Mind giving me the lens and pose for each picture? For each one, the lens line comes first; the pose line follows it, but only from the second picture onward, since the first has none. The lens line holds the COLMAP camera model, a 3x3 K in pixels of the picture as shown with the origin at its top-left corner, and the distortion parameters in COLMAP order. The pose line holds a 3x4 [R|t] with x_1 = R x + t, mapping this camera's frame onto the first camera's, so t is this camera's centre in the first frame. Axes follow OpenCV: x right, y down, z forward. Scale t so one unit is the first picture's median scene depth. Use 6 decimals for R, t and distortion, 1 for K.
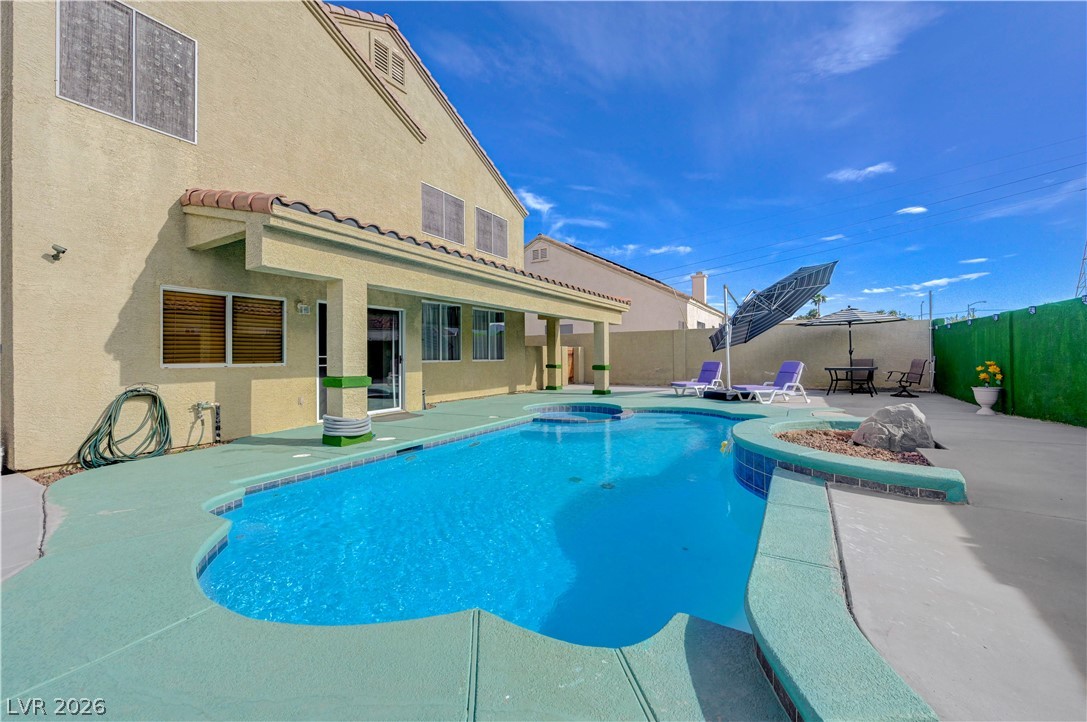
lens RADIAL K [[424.2, 0, 548.0], [0, 424.2, 354.6], [0, 0, 1]] dist [0.000786, 0.000122]
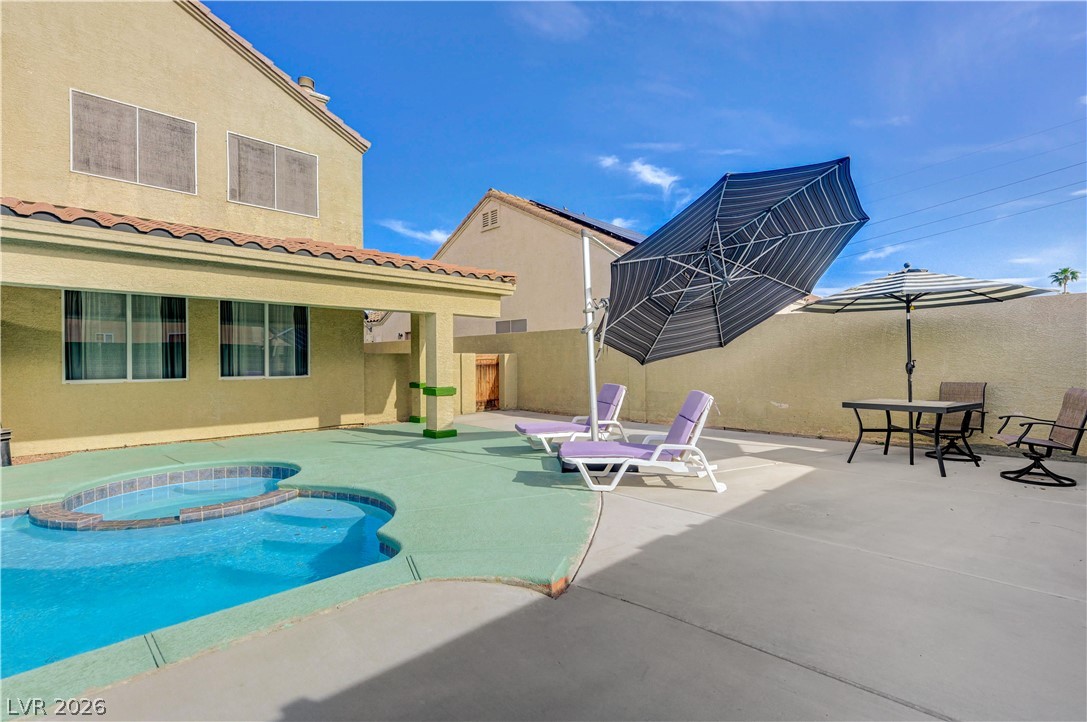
lens RADIAL K [[495.5, 0, 548.6], [0, 495.5, 363.3], [0, 0, 1]] dist [0.001710, 0.000282]
pose [[0.971248, 0.002729, -0.238053, 0.523625], [-0.000603, 0.999959, 0.009006, -0.017310], [0.238068, -0.008603, 0.971210, 0.449423]]
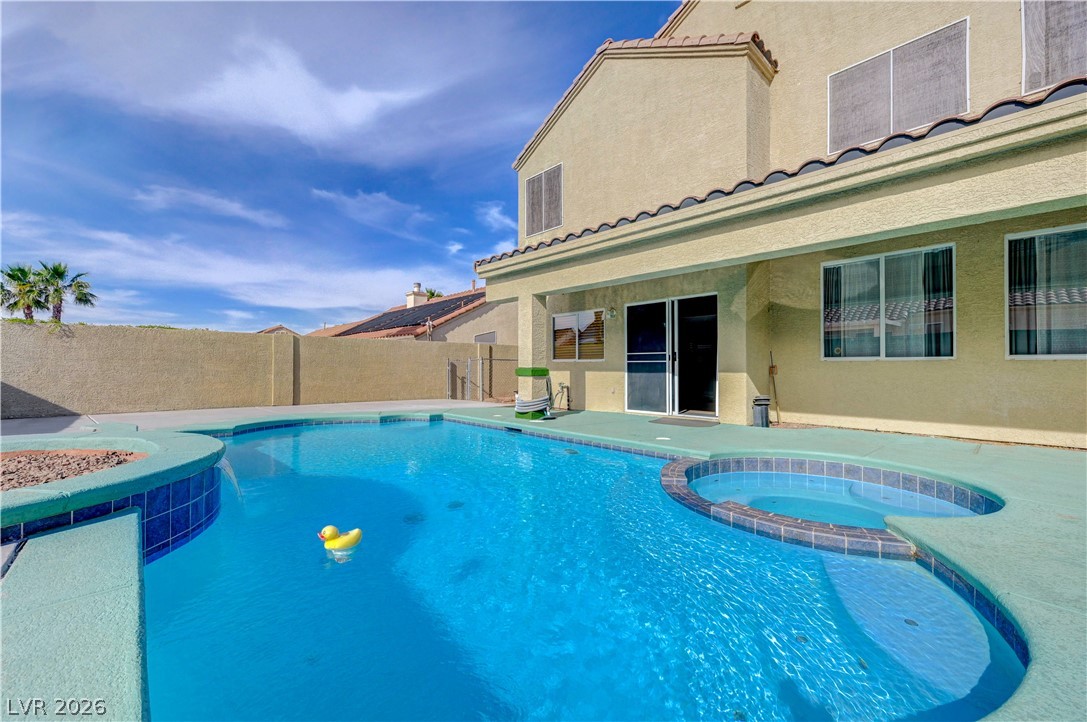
lens RADIAL K [[432.6, 0, 546.0], [0, 432.6, 361.7], [0, 0, 1]] dist [0.004402, 0.000059]
pose [[-0.277663, -0.003014, -0.960674, 0.425834], [0.005546, 0.999973, -0.004740, 0.020270], [0.960663, -0.006645, -0.277638, 0.746678]]
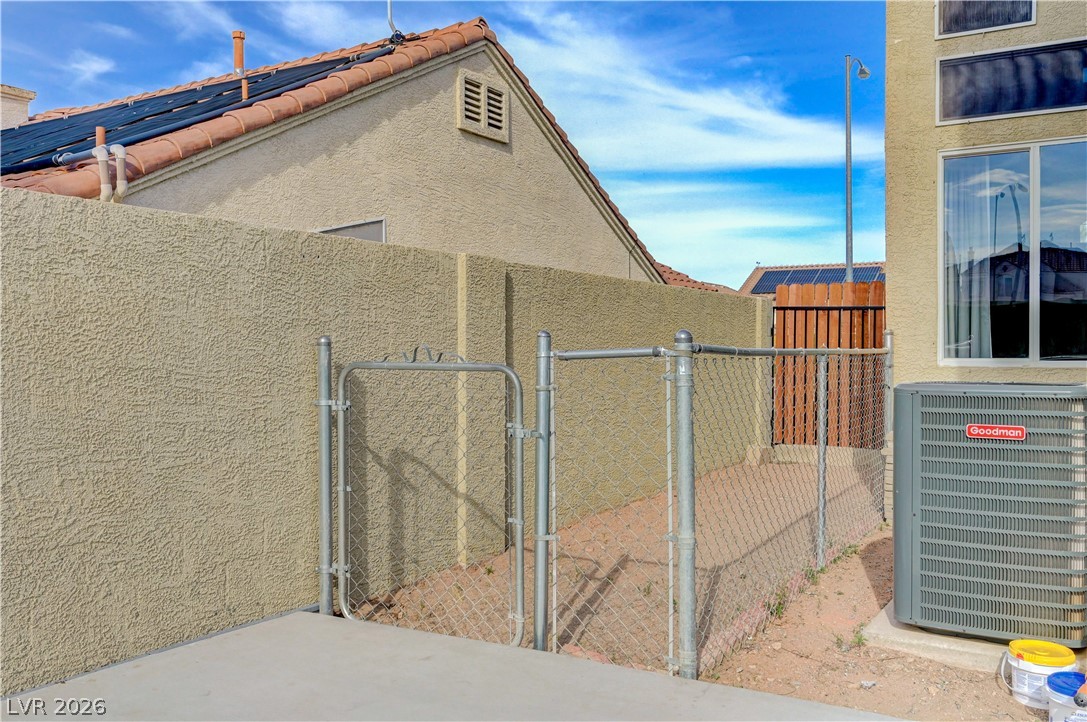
lens RADIAL K [[947.4, 0, 543.5], [0, 947.4, 361.0], [0, 0, 1]] dist [0.000896, 0.000695]
pose [[-0.011683, 0.022808, -0.999672, -0.274185], [0.002781, 0.999737, 0.022777, 0.003905], [0.999928, -0.002514, -0.011743, 0.233985]]
